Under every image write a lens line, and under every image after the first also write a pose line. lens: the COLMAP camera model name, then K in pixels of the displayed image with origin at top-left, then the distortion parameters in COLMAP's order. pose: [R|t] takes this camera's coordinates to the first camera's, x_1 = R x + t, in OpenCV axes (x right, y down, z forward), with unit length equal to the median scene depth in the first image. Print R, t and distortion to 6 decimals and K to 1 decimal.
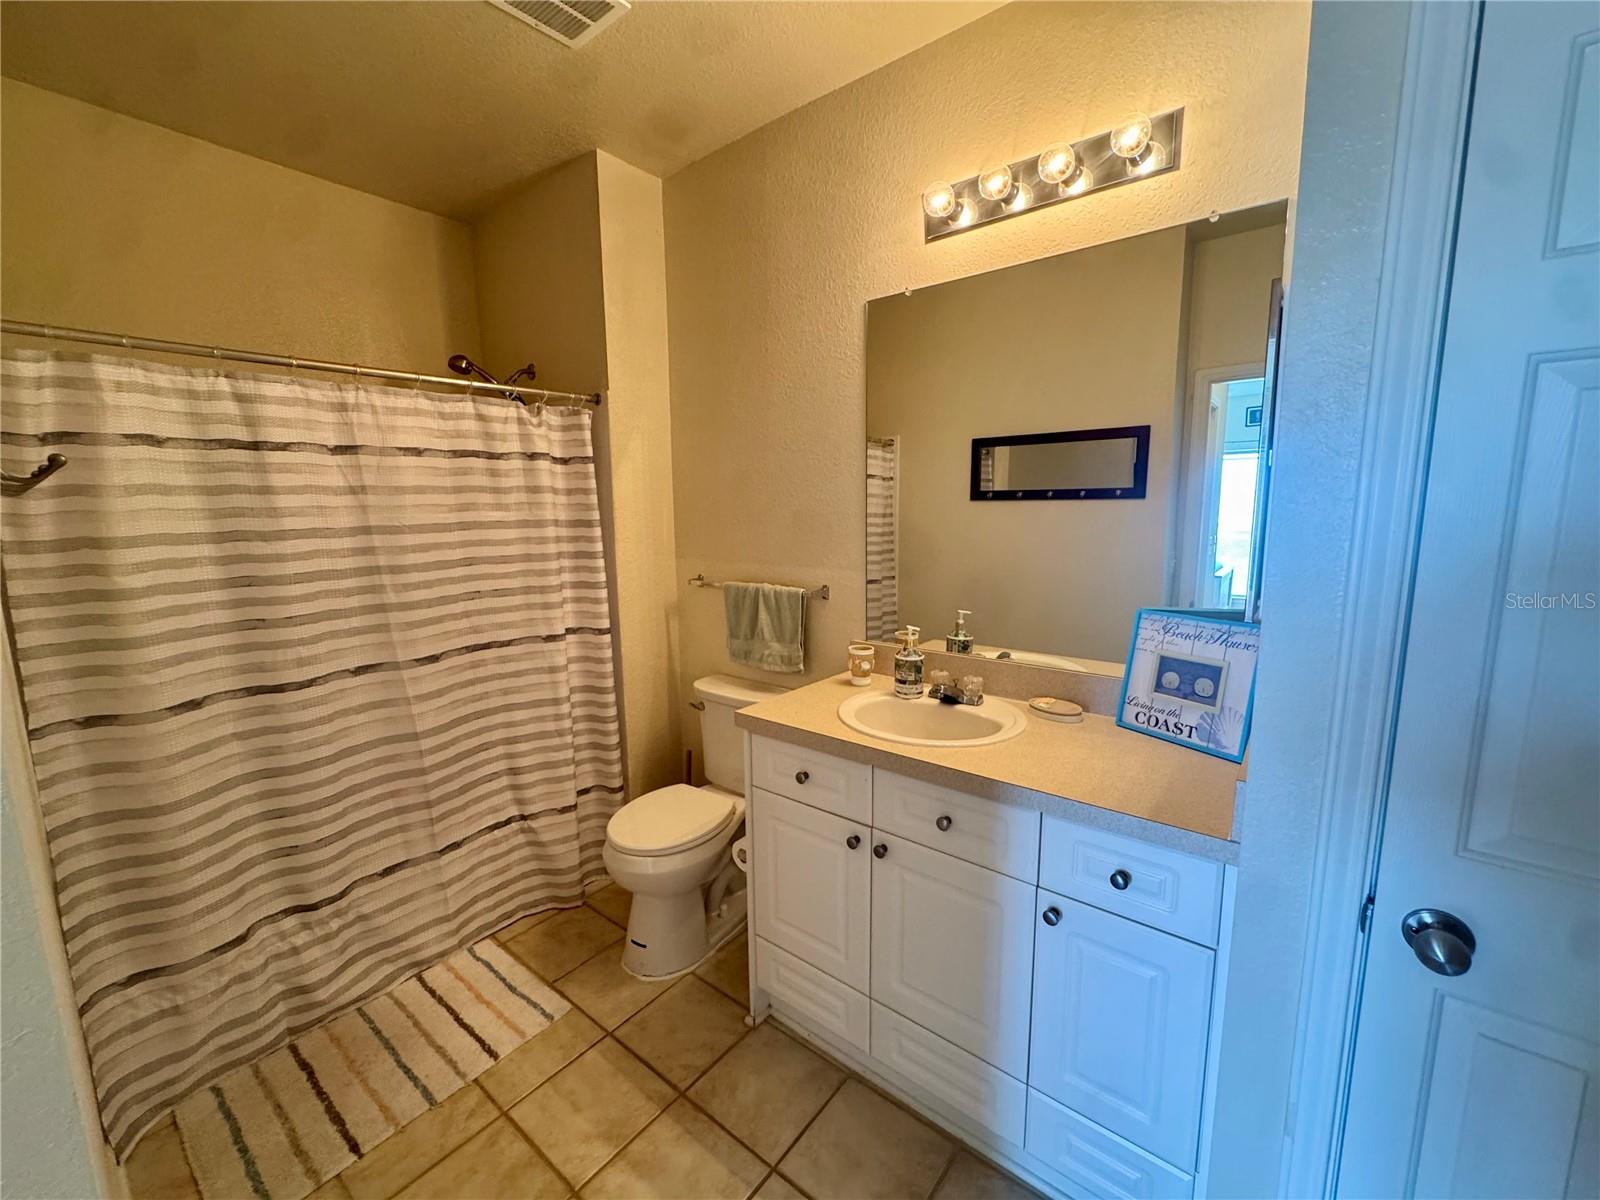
lens RADIAL K [[640.4, 0, 814.5], [0, 640.4, 602.2], [0, 0, 1]] dist [-0.004856, 0.000391]
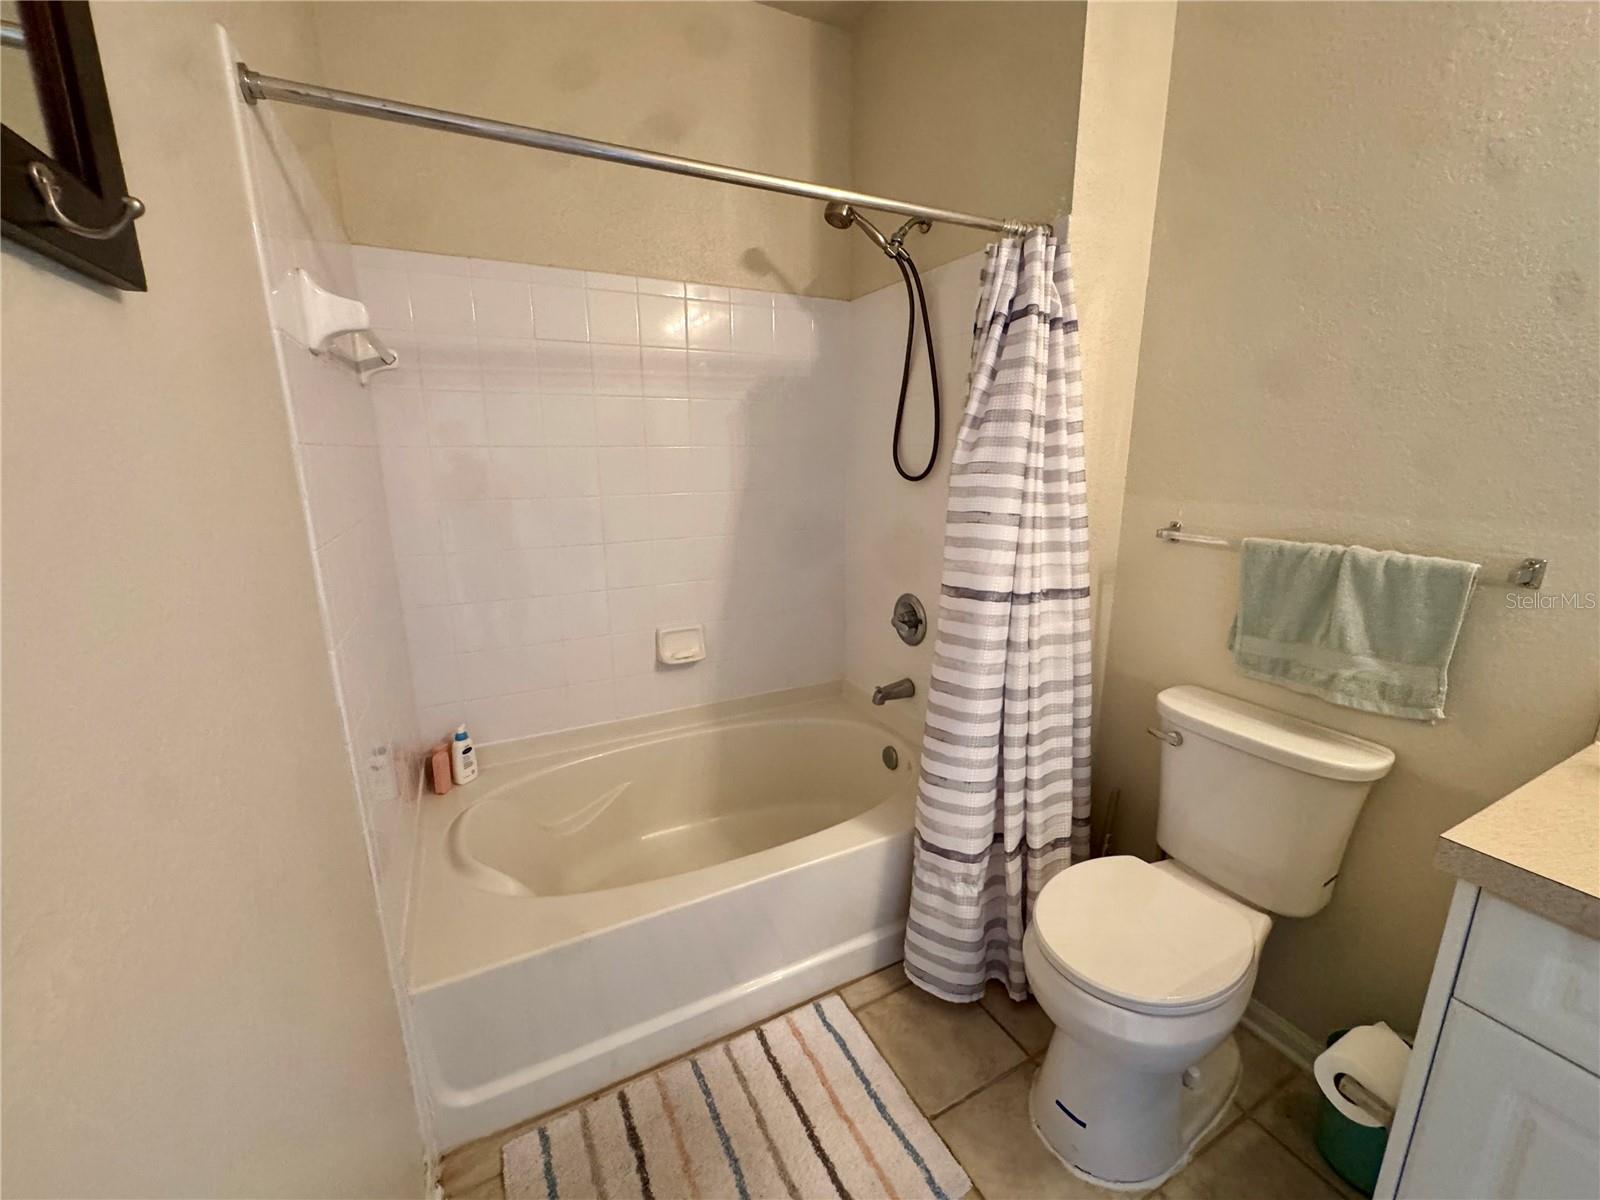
lens RADIAL K [[640.4, 0, 798.5], [0, 640.4, 602.9], [0, 0, 1]] dist [-0.004856, 0.000391]
pose [[0.905971, 0.105278, -0.410041, -0.281191], [-0.067416, 0.992103, 0.105768, -0.006668], [0.417938, -0.068180, 0.905914, 0.321066]]
